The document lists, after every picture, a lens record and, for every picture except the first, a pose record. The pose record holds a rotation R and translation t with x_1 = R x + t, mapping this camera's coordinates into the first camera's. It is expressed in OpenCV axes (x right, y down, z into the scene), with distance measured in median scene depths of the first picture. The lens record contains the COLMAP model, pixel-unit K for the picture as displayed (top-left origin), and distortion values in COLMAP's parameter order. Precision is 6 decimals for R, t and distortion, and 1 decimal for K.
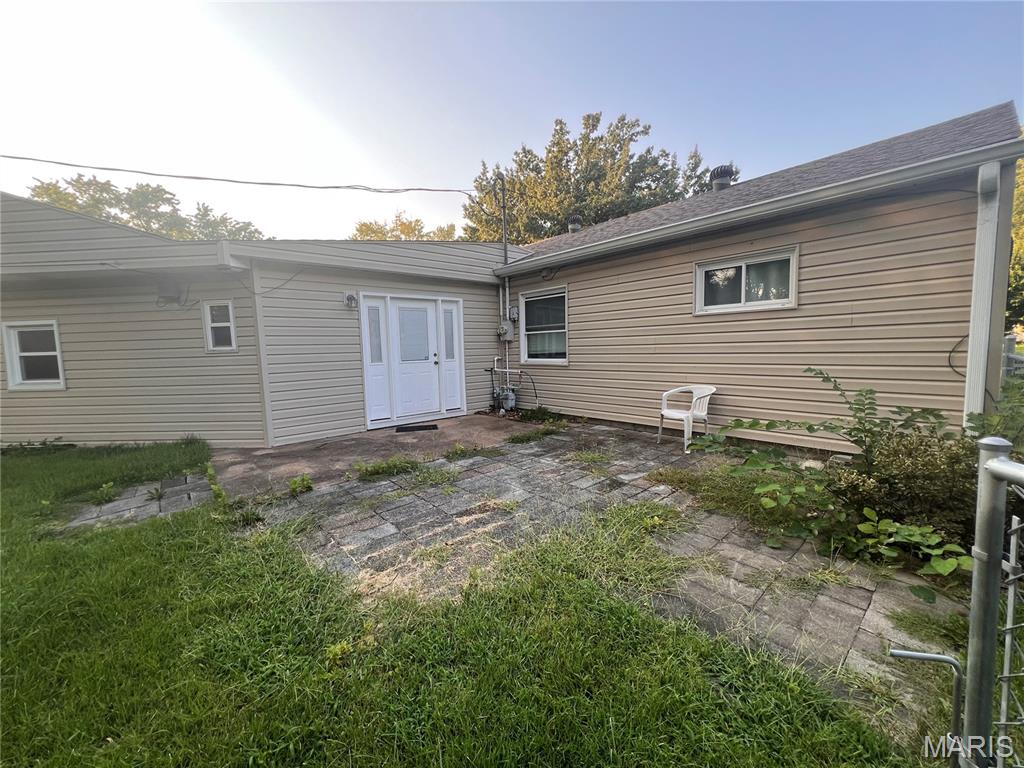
lens RADIAL K [[407.8, 0, 508.9], [0, 407.8, 387.2], [0, 0, 1]] dist [-0.001123, 0.000164]
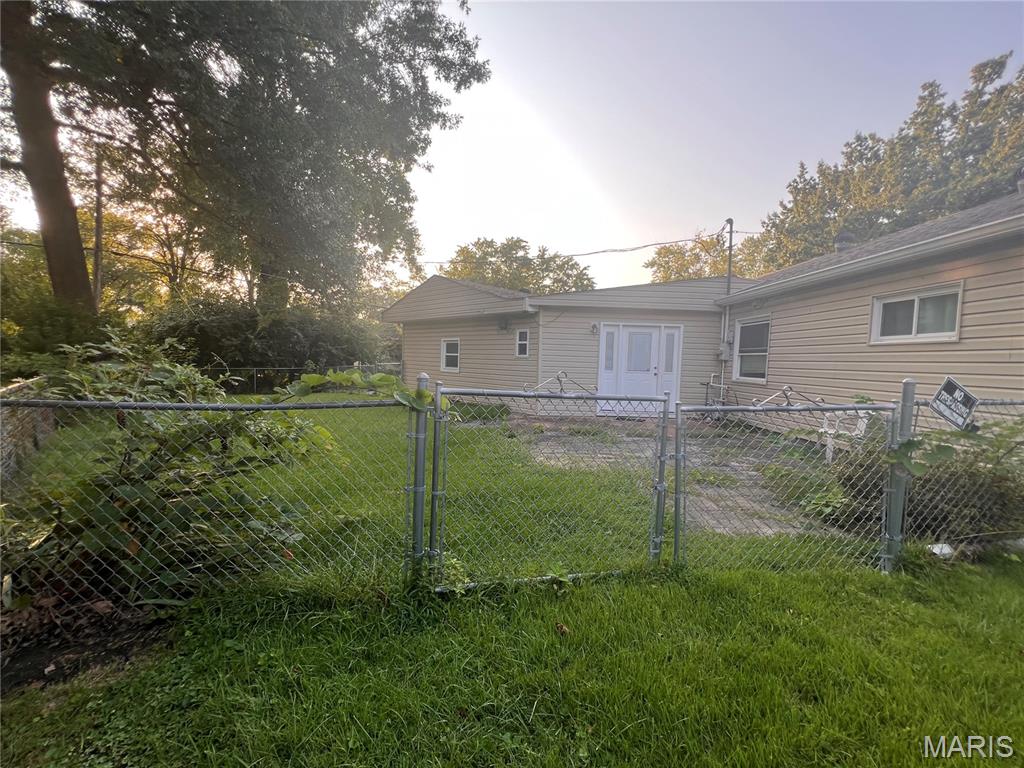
lens RADIAL K [[407.8, 0, 512.3], [0, 407.8, 381.6], [0, 0, 1]] dist [-0.001123, 0.000164]
pose [[0.766175, 0.085244, -0.636953, 0.281949], [-0.114915, 0.993361, -0.005287, 0.021573], [0.632274, 0.077246, 0.770884, -0.267380]]
